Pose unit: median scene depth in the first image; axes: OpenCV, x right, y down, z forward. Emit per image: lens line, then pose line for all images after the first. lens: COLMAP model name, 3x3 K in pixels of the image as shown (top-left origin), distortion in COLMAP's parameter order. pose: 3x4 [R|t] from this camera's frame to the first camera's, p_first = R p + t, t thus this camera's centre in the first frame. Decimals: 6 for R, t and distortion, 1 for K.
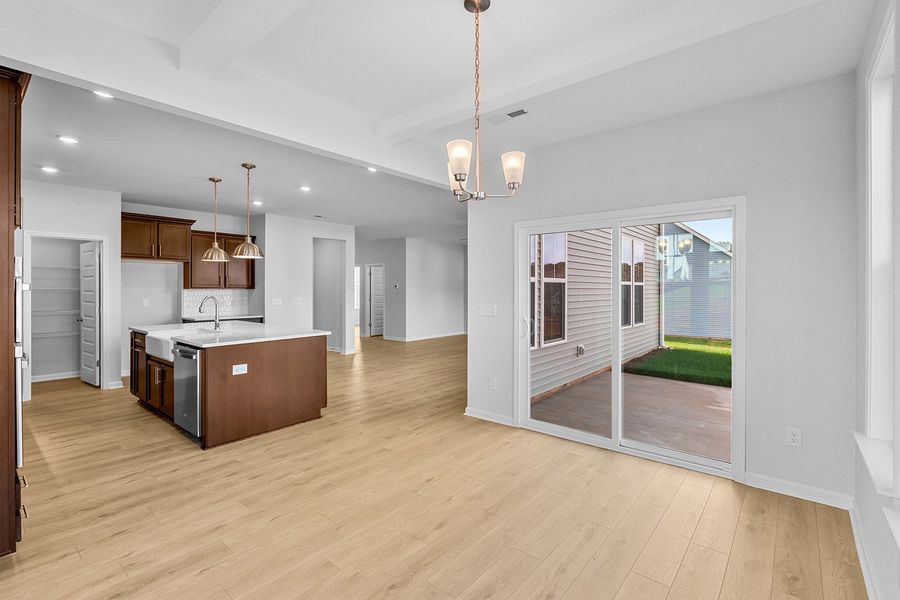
lens RADIAL K [[416.2, 0, 449.5], [0, 416.2, 294.2], [0, 0, 1]] dist [-0.003426, -0.000861]
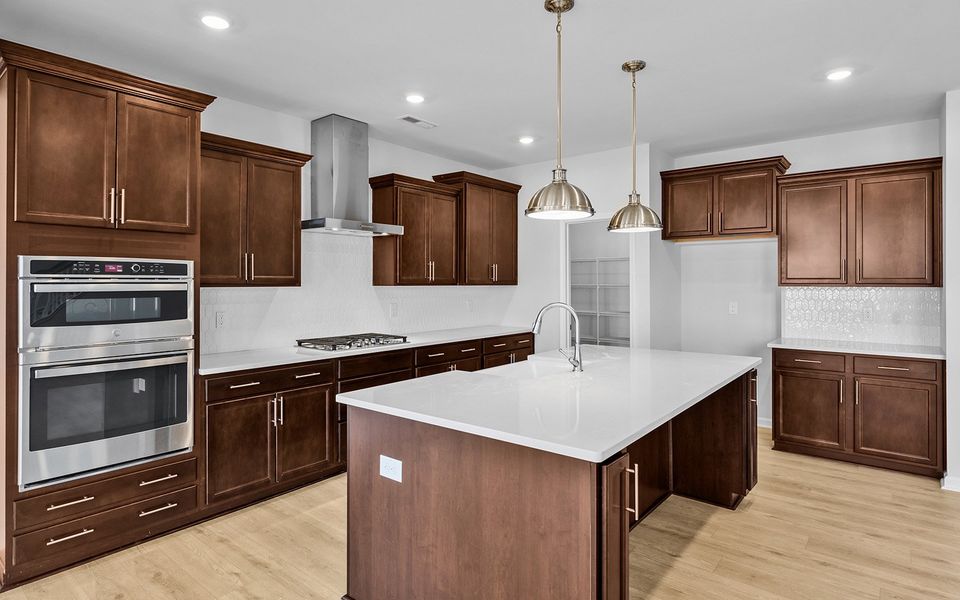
lens RADIAL K [[511.1, 0, 473.0], [0, 511.1, 286.6], [0, 0, 1]] dist [-0.003800, -0.001343]
pose [[0.012448, 0.007415, -0.999895, 0.032205], [-0.010667, 0.999917, 0.007282, -0.013996], [0.999866, 0.010575, 0.012526, 0.671038]]
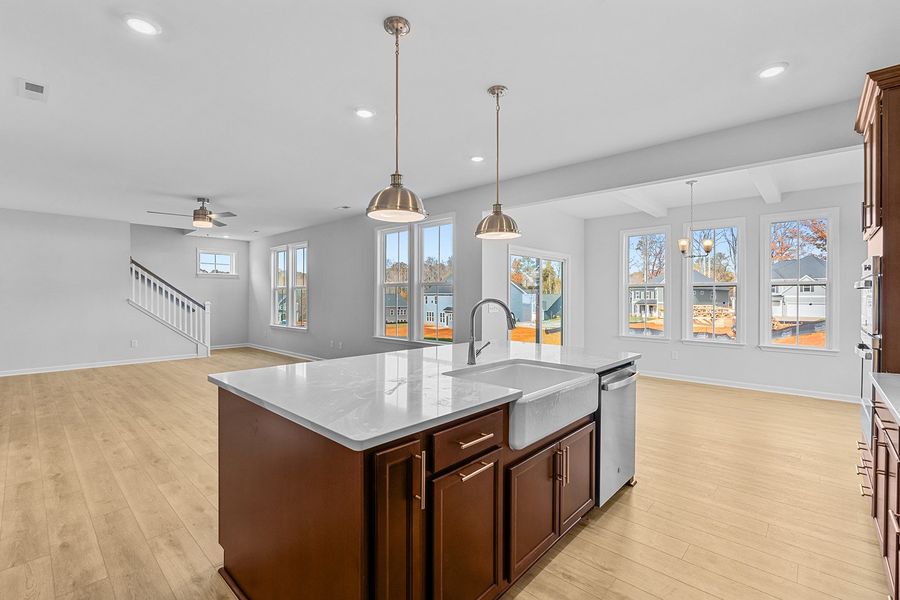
lens RADIAL K [[401.5, 0, 444.8], [0, 401.5, 294.9], [0, 0, 1]] dist [-0.003771, -0.000109]
pose [[0.051289, 0.004213, 0.998675, -0.819488], [0.010036, 0.999938, -0.004733, 0.001199], [-0.998633, 0.010266, 0.051244, 0.777547]]
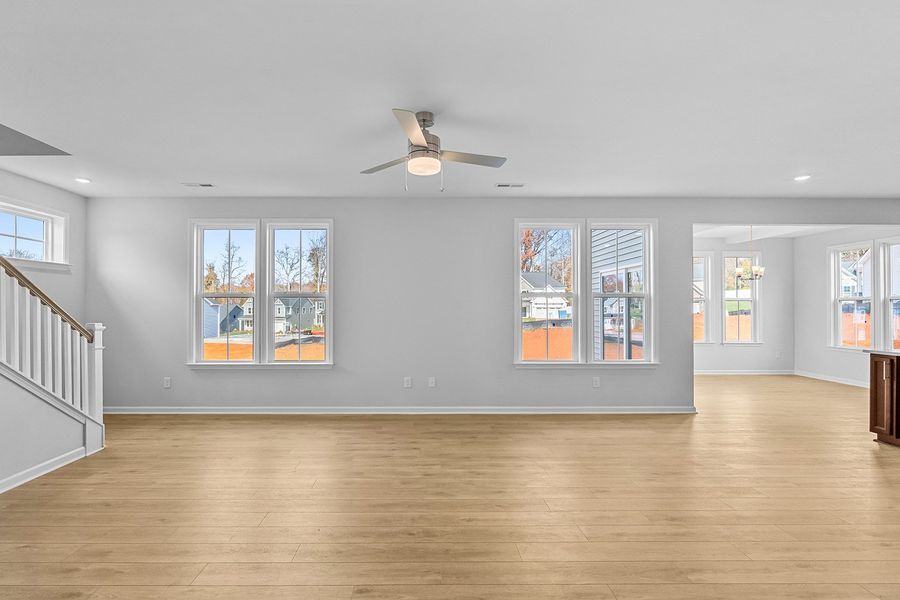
lens RADIAL K [[416.2, 0, 421.3], [0, 416.2, 304.8], [0, 0, 1]] dist [-0.003426, -0.000861]
pose [[-0.648639, 0.003673, 0.761087, -0.256062], [0.008441, 0.999962, 0.002368, -0.016372], [-0.761049, 0.007960, -0.648645, 1.740741]]
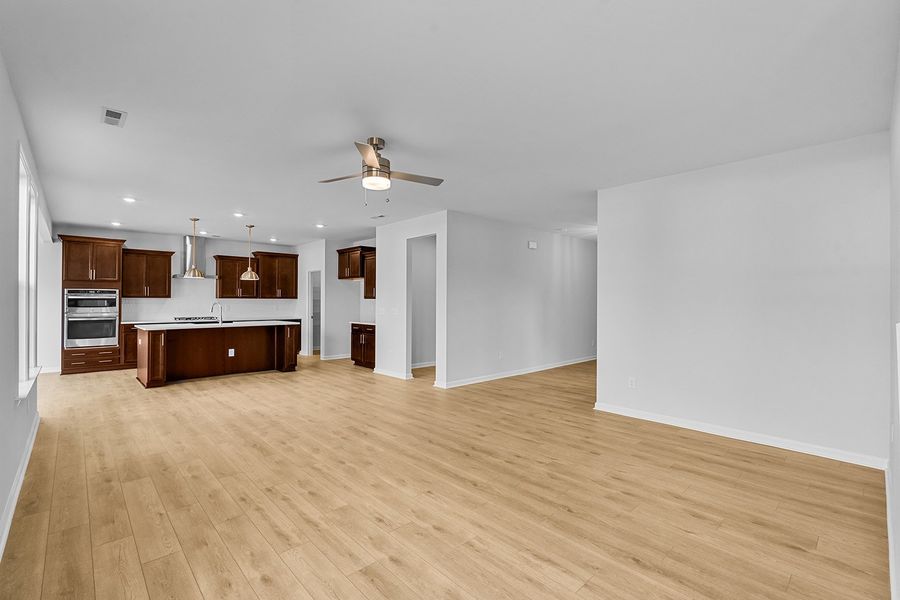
lens RADIAL K [[401.5, 0, 448.6], [0, 401.5, 300.9], [0, 0, 1]] dist [-0.003771, -0.000109]
pose [[-0.112286, -0.001086, -0.993675, 0.684177], [-0.016062, 0.999871, 0.000722, -0.013817], [0.993546, 0.016042, -0.112289, 1.583980]]
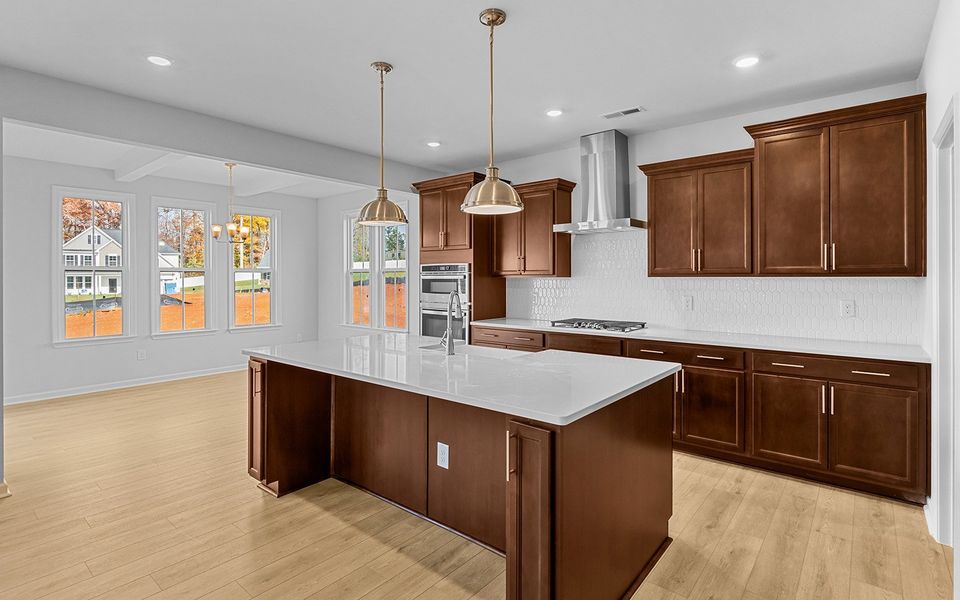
lens RADIAL K [[471.9, 0, 483.7], [0, 471.9, 274.3], [0, 0, 1]] dist [0.003814, -0.000192]
pose [[-0.999951, 0.003959, -0.009098, -0.461716], [0.003905, 0.999975, 0.005953, -0.017061], [0.009122, 0.005918, -0.999941, 1.243337]]
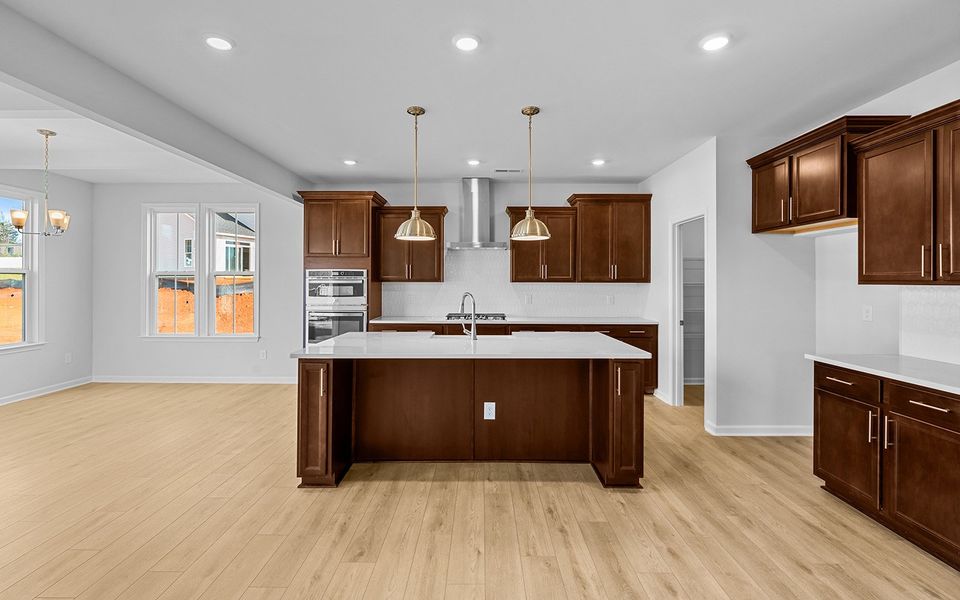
lens RADIAL K [[424.9, 0, 478.1], [0, 424.9, 278.8], [0, 0, 1]] dist [-0.008246, 0.000617]
pose [[-0.767442, -0.005524, -0.641094, -0.070831], [-0.009848, 0.999946, 0.003172, -0.018107], [0.641042, 0.008748, -0.767456, 1.214673]]
